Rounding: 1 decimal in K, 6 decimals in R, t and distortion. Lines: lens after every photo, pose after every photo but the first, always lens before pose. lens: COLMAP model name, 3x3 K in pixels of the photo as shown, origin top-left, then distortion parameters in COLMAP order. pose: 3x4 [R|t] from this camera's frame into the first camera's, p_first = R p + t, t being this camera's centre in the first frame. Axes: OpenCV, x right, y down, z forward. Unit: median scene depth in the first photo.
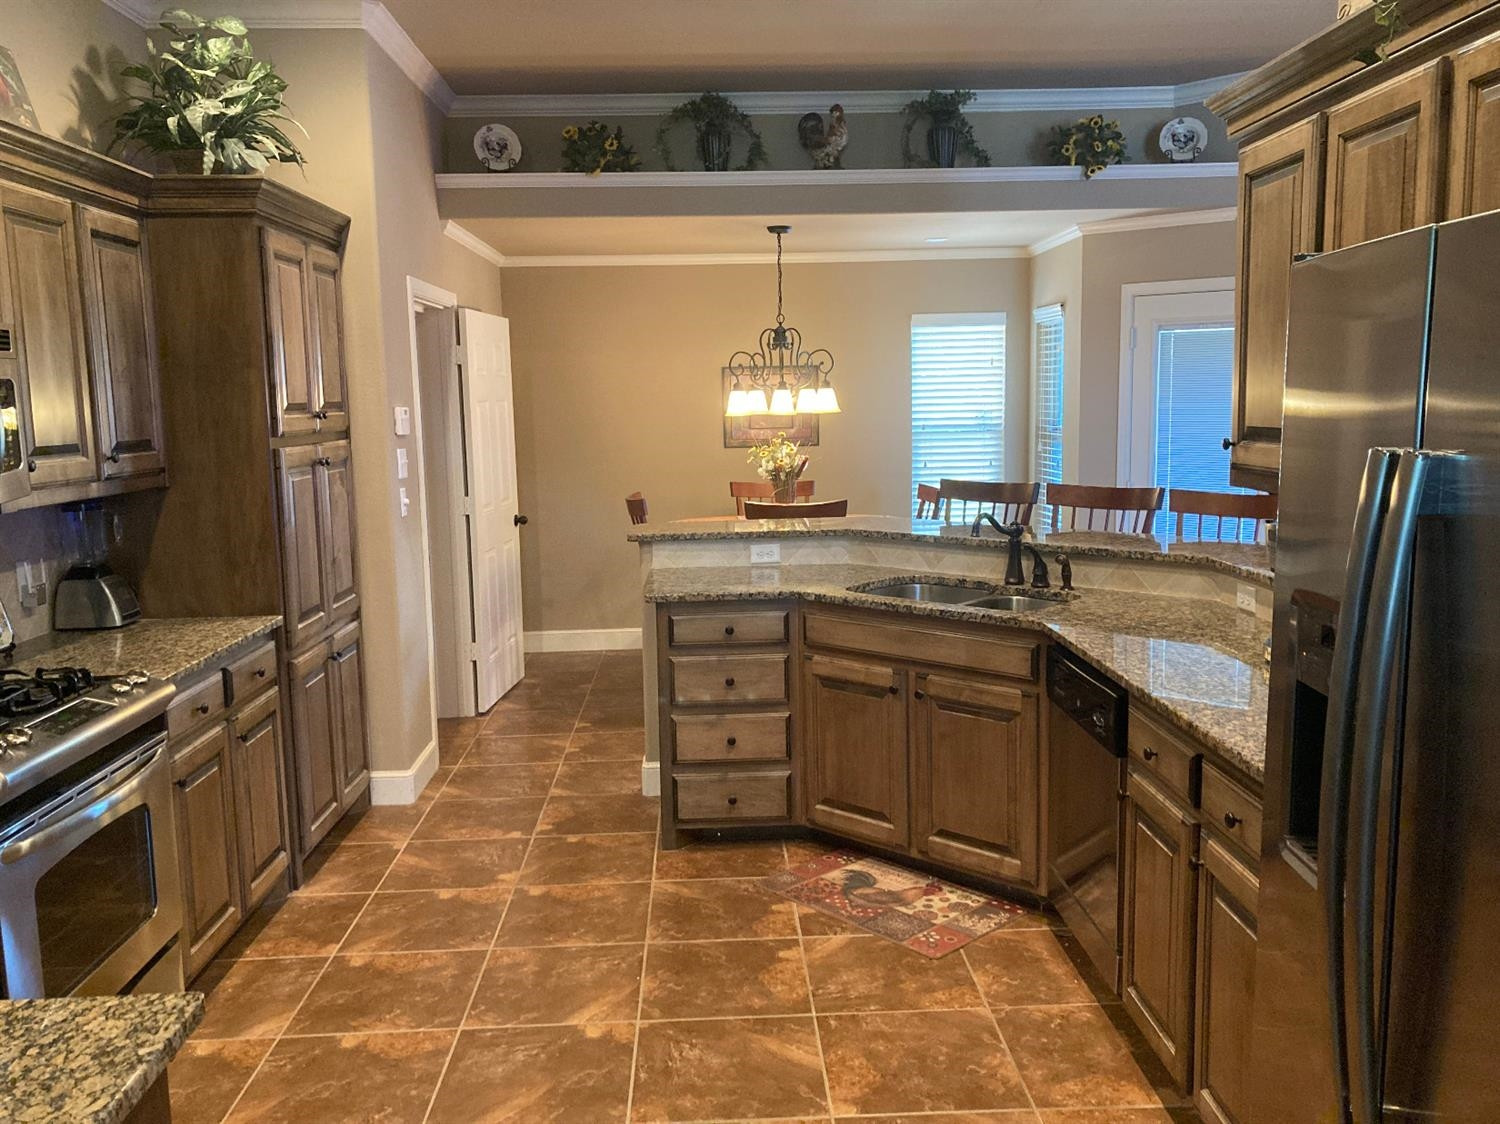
lens RADIAL K [[1230.3, 0, 746.9], [0, 1230.3, 566.8], [0, 0, 1]] dist [0.012403, -0.017762]
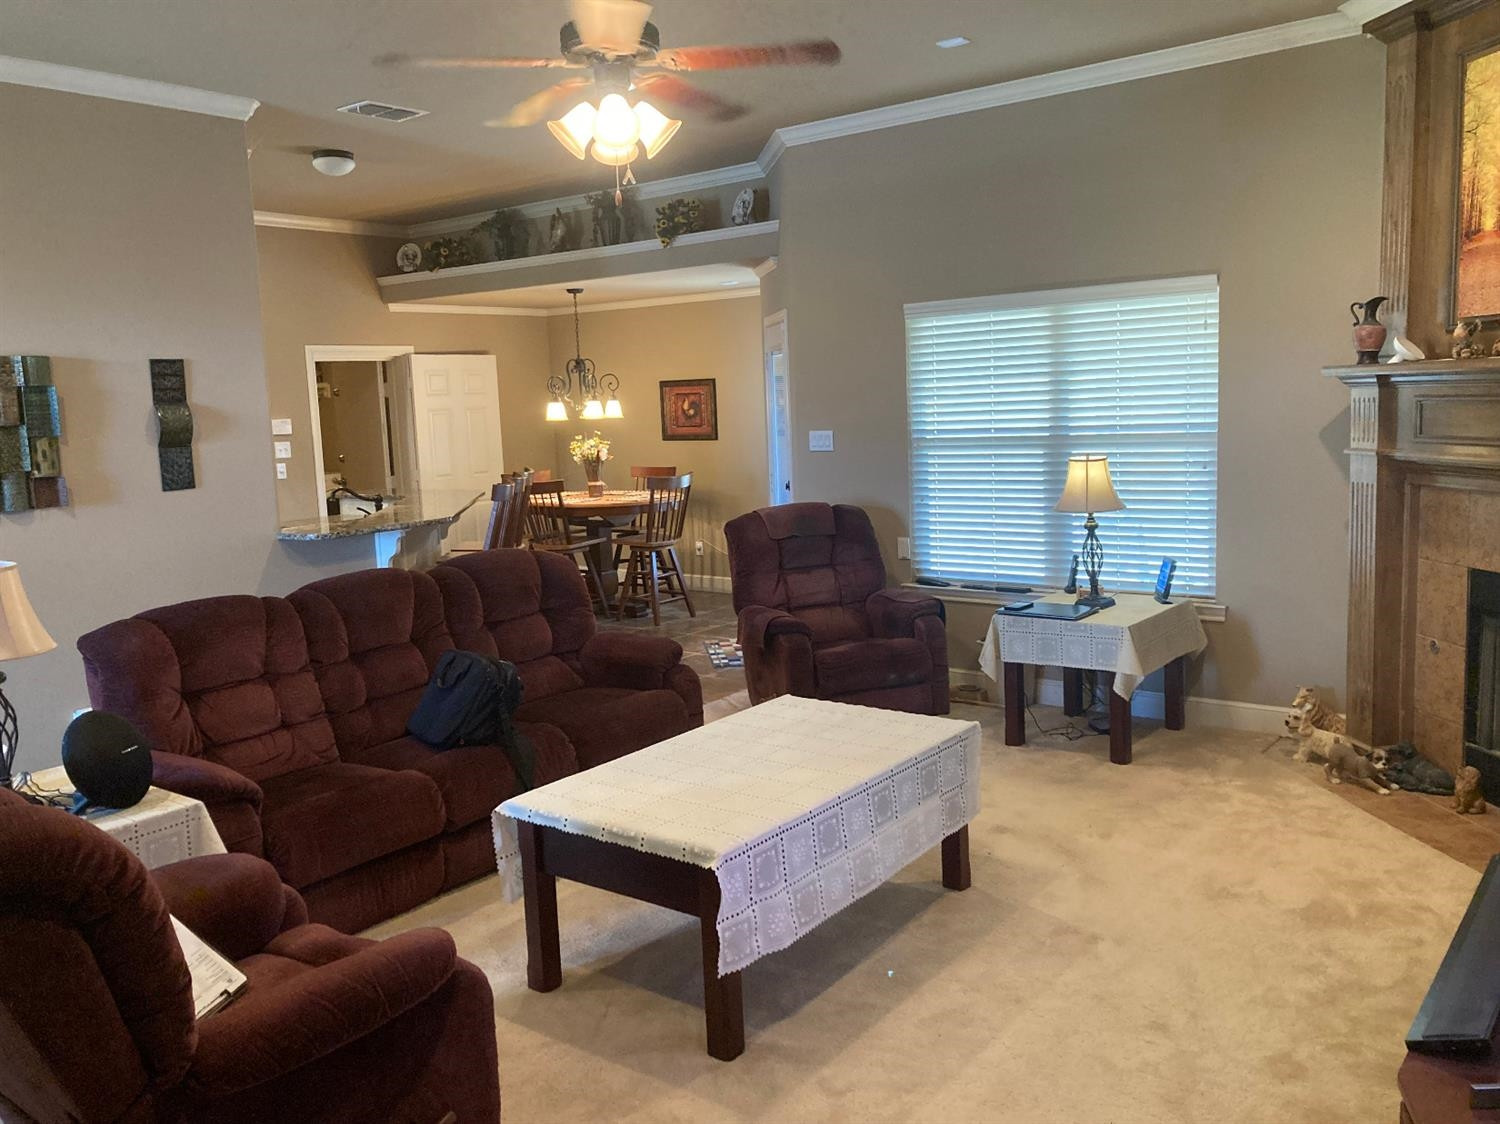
lens RADIAL K [[1230.3, 0, 748.3], [0, 1230.3, 559.5], [0, 0, 1]] dist [0.012403, -0.017762]
pose [[0.762927, 0.079497, -0.641579, 1.622180], [-0.069530, 0.996744, 0.040824, -0.049366], [0.642735, 0.013463, 0.765970, 0.049021]]
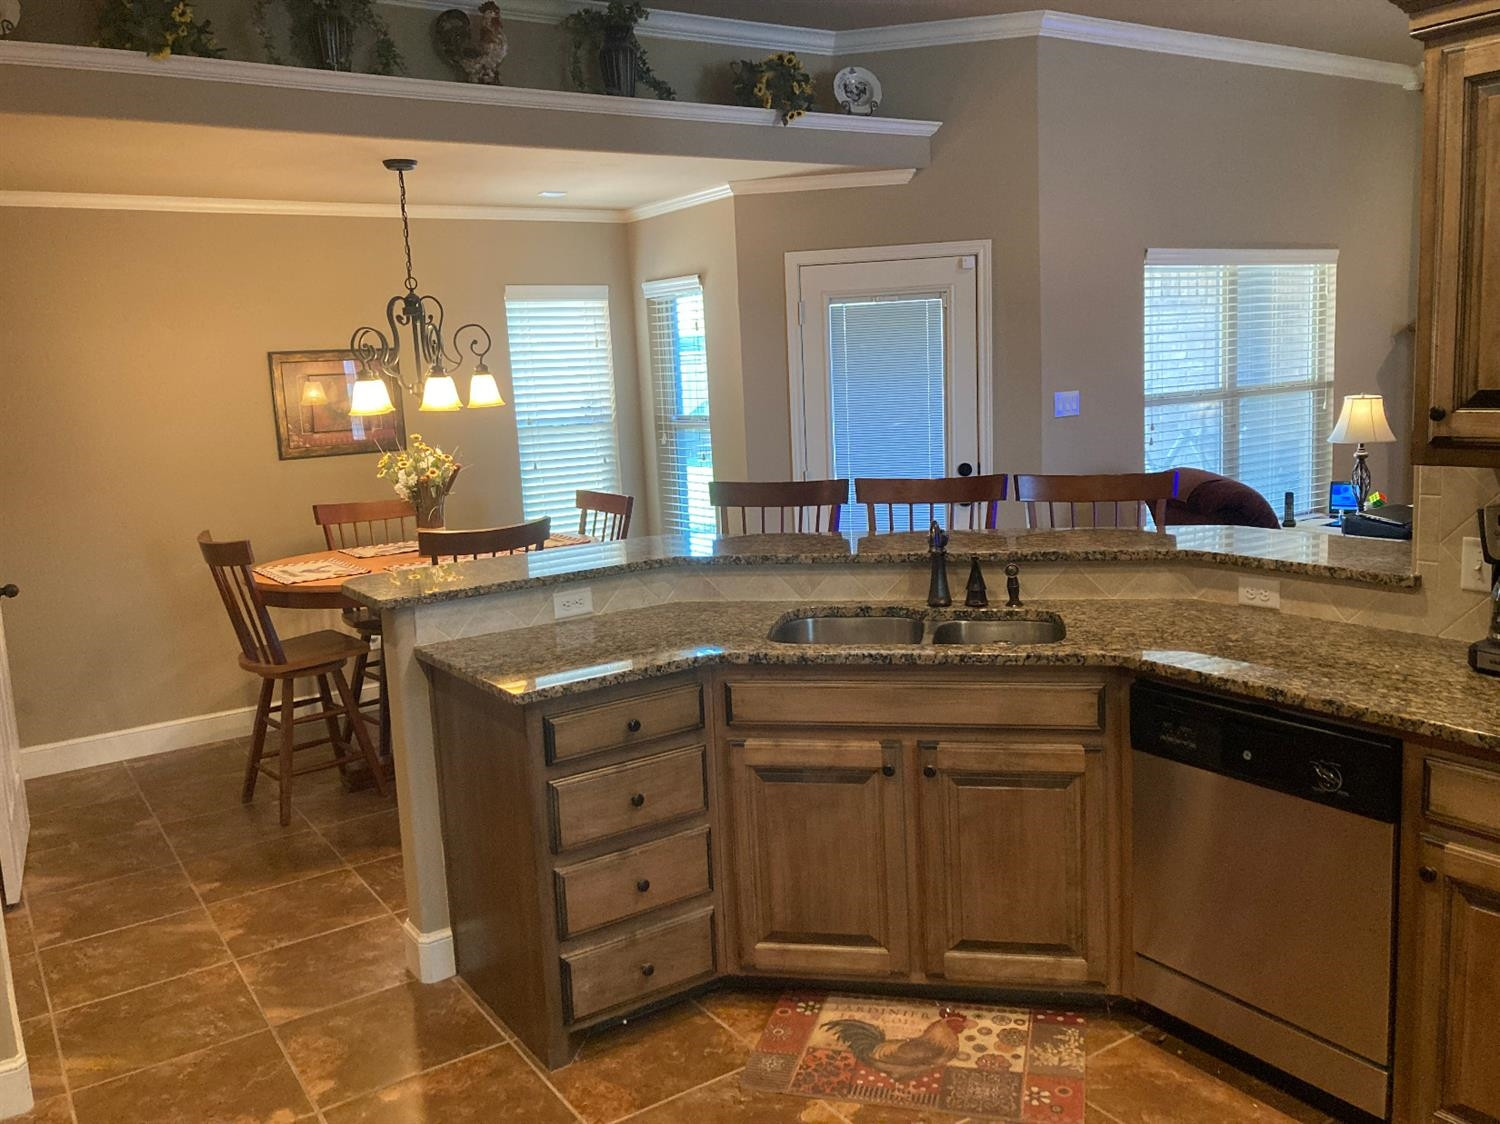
lens RADIAL K [[1230.3, 0, 754.2], [0, 1230.3, 556.5], [0, 0, 1]] dist [0.012403, -0.017762]
pose [[0.847614, -0.100936, 0.520925, -0.294163], [0.102990, 0.994366, 0.025092, -0.049664], [-0.520522, 0.032382, 0.853234, 0.373394]]
